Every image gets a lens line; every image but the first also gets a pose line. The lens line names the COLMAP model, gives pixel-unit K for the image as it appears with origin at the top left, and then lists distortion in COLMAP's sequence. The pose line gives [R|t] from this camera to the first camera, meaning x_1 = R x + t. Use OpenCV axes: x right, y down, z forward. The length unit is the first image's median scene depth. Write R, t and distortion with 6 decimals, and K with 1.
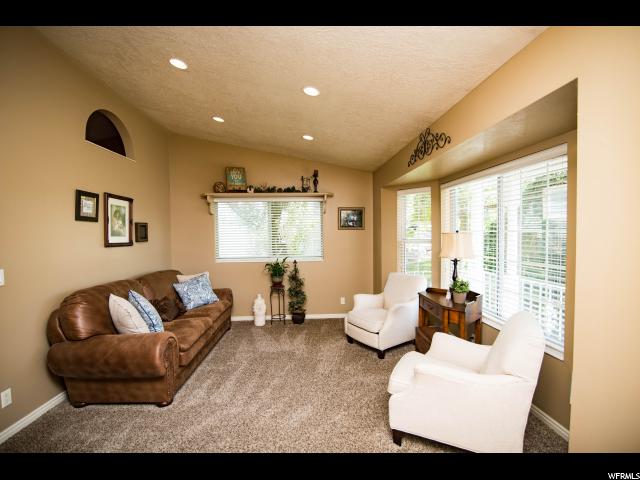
lens RADIAL K [[295.2, 0, 319.6], [0, 295.2, 239.5], [0, 0, 1]] dist [-0.020155, 0.000501]
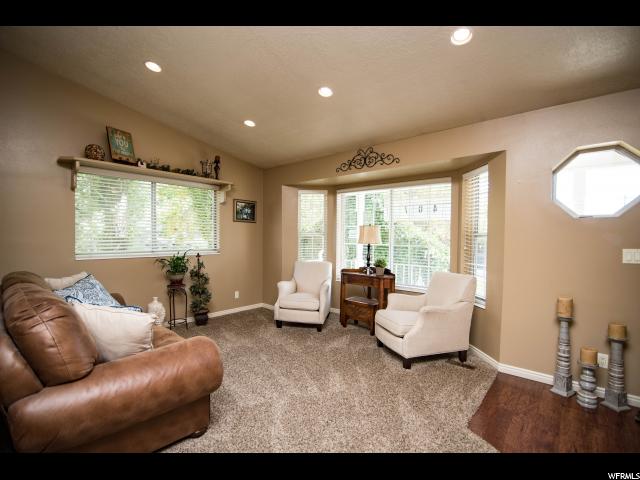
lens RADIAL K [[295.2, 0, 319.6], [0, 295.2, 241.5], [0, 0, 1]] dist [-0.020155, 0.000501]
pose [[0.704104, 0.005088, 0.710078, -0.450716], [-0.004519, 0.999986, -0.002684, 0.035128], [-0.710082, -0.001319, 0.704118, 0.126159]]
